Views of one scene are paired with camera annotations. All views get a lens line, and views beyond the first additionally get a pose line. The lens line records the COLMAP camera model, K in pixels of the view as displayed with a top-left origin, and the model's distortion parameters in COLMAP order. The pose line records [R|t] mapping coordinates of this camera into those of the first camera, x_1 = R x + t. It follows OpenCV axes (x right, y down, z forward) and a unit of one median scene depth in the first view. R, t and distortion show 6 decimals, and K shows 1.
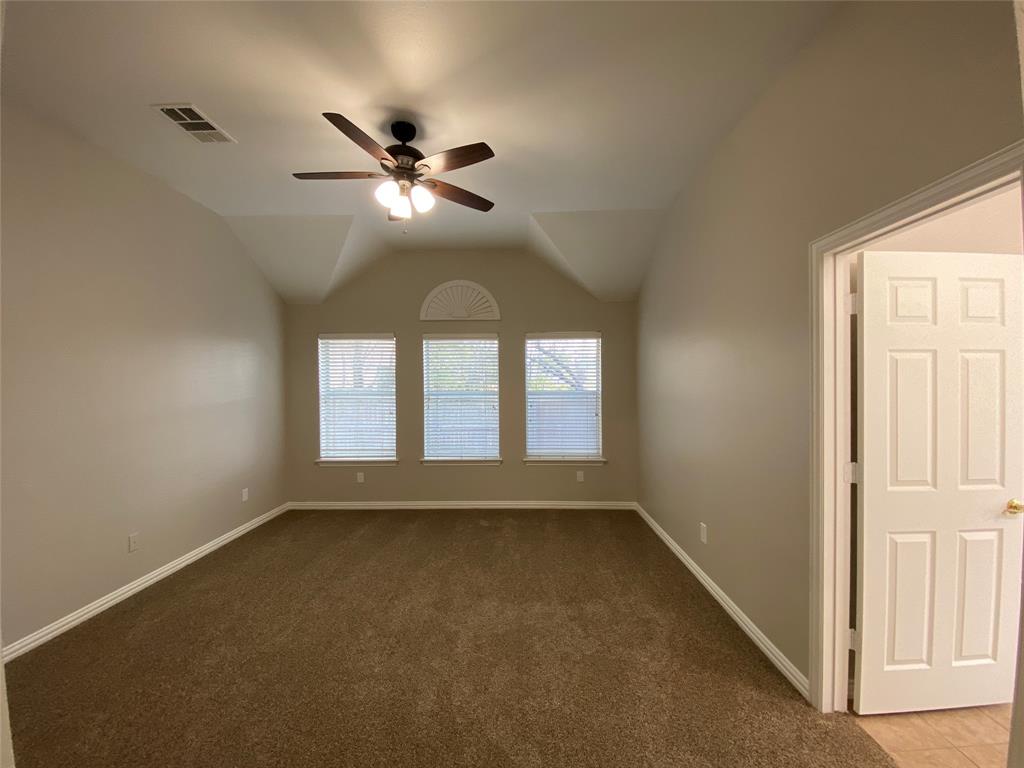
lens RADIAL K [[412.0, 0, 512.0], [0, 412.0, 384.0], [0, 0, 1]] dist [0.022220, -0.022797]
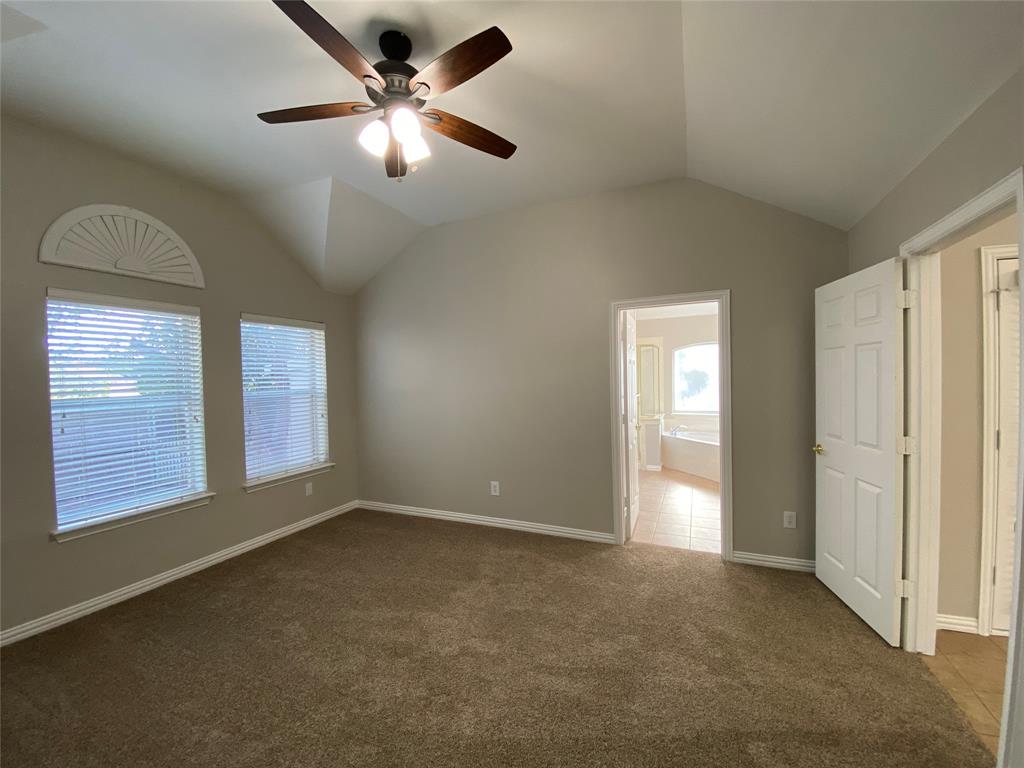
lens RADIAL K [[412.0, 0, 512.0], [0, 412.0, 384.0], [0, 0, 1]] dist [0.022220, -0.022797]
pose [[0.390973, -0.018046, 0.920225, -0.462397], [0.028214, 0.999573, 0.007615, 0.010917], [-0.919970, 0.022986, 0.391315, 0.273124]]
